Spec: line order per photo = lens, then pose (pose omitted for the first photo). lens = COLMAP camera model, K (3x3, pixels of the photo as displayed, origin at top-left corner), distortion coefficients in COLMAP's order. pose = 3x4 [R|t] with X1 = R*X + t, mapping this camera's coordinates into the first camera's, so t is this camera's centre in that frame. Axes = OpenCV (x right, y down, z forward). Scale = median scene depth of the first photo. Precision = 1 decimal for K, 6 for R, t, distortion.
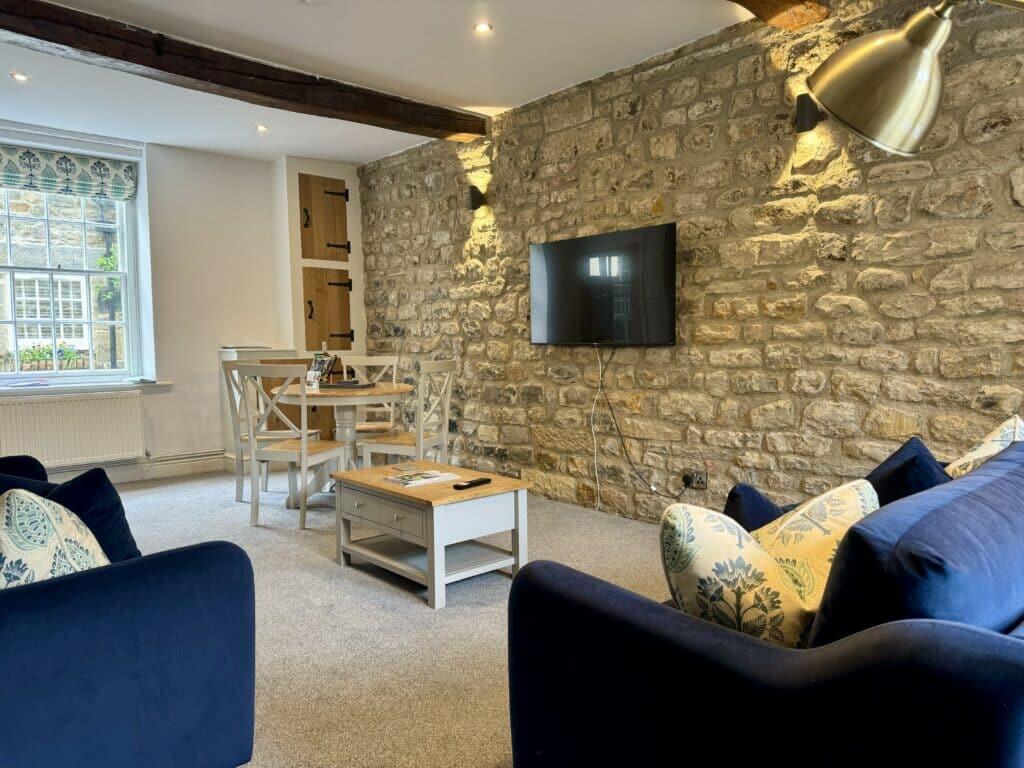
lens RADIAL K [[714.1, 0, 512.5], [0, 714.1, 391.2], [0, 0, 1]] dist [0.005724, -0.009879]
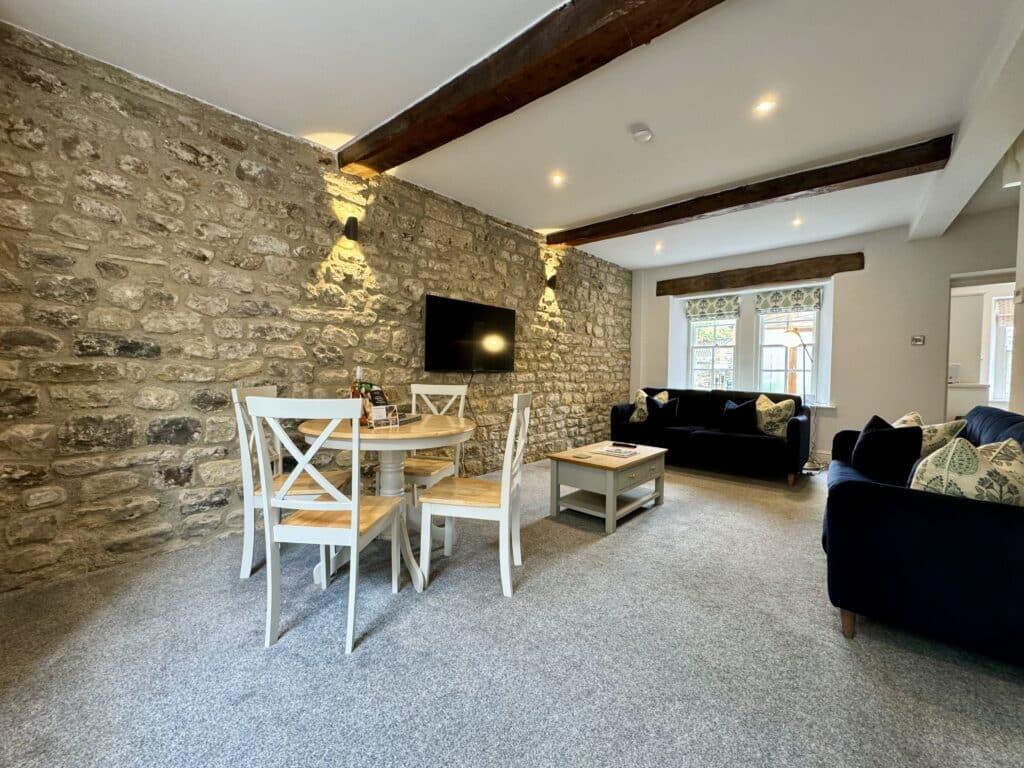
lens RADIAL K [[414.5, 0, 507.9], [0, 414.5, 377.0], [0, 0, 1]] dist [-0.018214, -0.000098]
pose [[-0.113416, -0.006264, 0.993528, -0.769789], [0.065202, 0.997778, 0.013734, -0.057887], [-0.991406, 0.066338, -0.112756, 0.983301]]
